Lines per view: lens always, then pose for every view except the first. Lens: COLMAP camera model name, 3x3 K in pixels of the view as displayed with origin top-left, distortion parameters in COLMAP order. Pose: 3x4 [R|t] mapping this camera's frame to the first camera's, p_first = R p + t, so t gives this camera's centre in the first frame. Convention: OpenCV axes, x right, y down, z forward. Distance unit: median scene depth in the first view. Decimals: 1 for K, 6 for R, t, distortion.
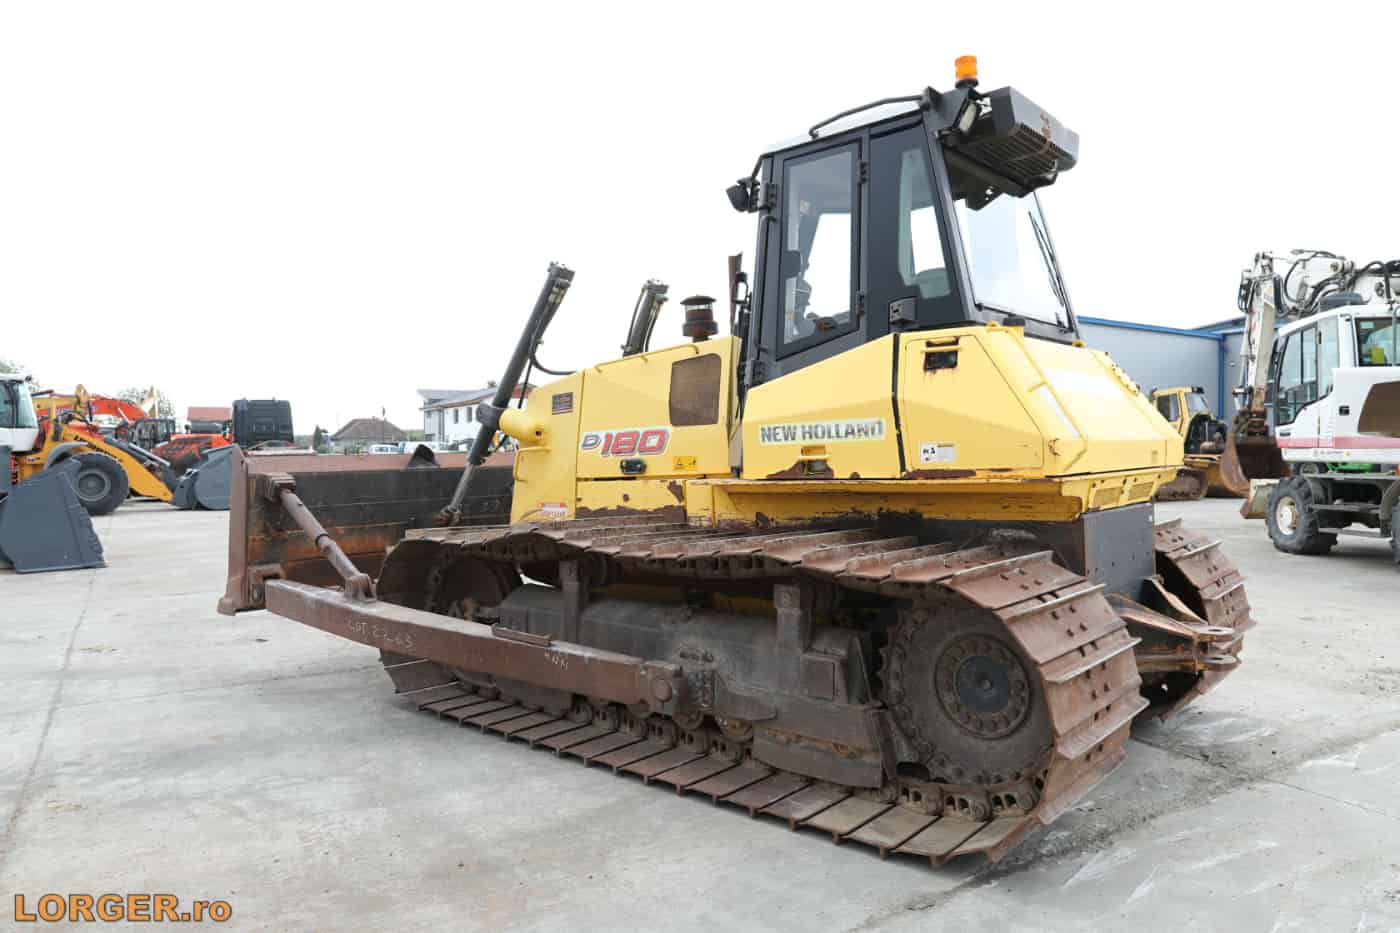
lens RADIAL K [[928.1, 0, 700.0], [0, 928.1, 466.5], [0, 0, 1]] dist [-0.051540, 0.040139]
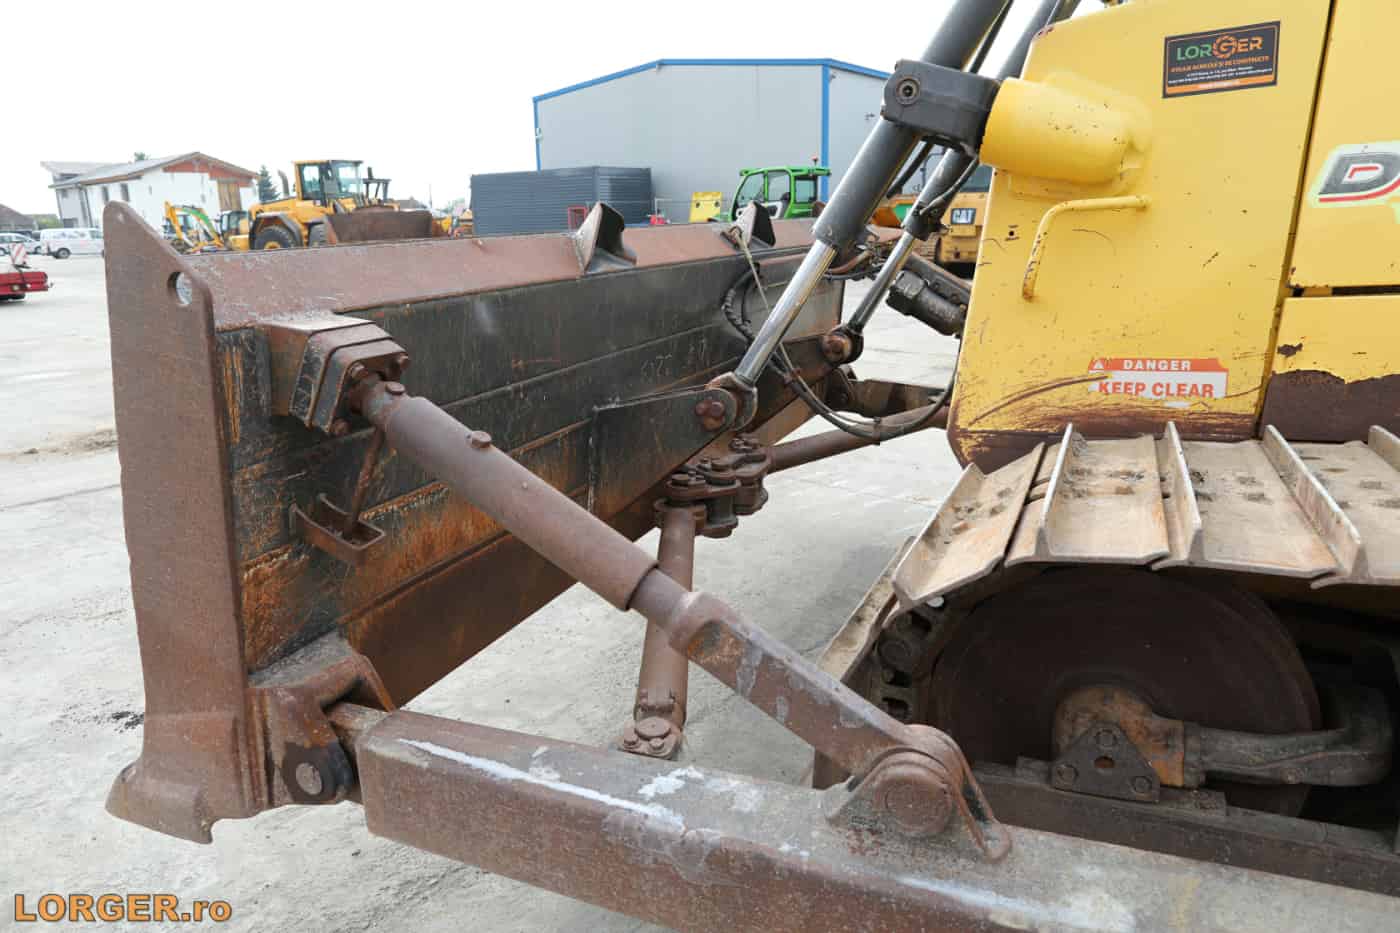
lens RADIAL K [[928.1, 0, 700.0], [0, 928.1, 466.5], [0, 0, 1]] dist [-0.051540, 0.040139]
pose [[0.950617, -0.100139, 0.293766, -0.471891], [0.028228, 0.970492, 0.239477, -0.011222], [-0.309079, -0.219358, 0.925393, 0.779484]]
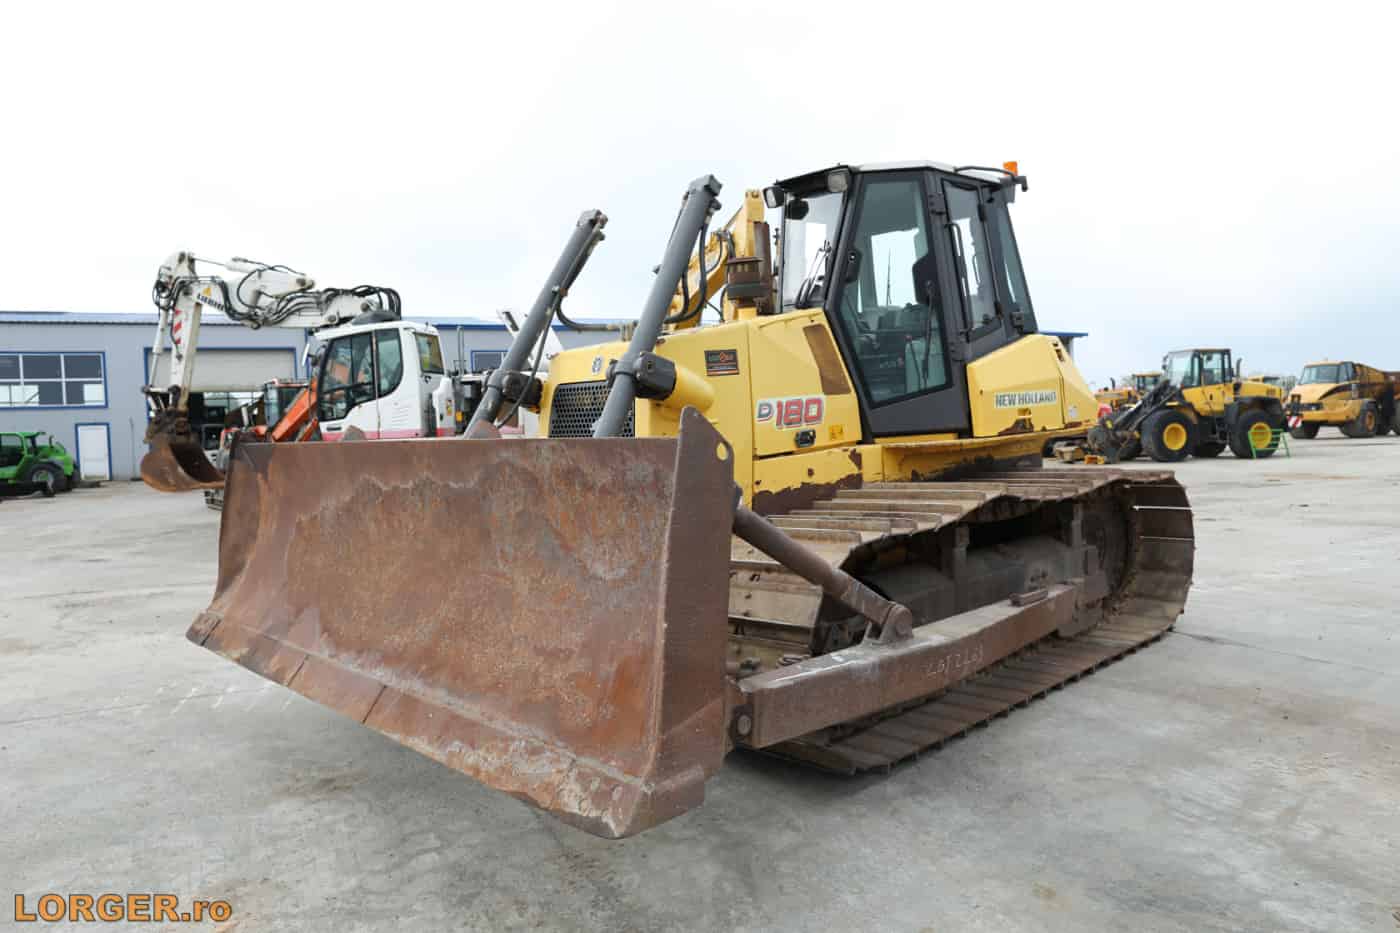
lens RADIAL K [[928.1, 0, 700.0], [0, 928.1, 466.5], [0, 0, 1]] dist [-0.051540, 0.040139]
pose [[0.124433, -0.044664, 0.991222, -0.994007], [0.059098, 0.997546, 0.037531, -0.012633], [-0.990467, 0.053909, 0.126767, 0.997915]]
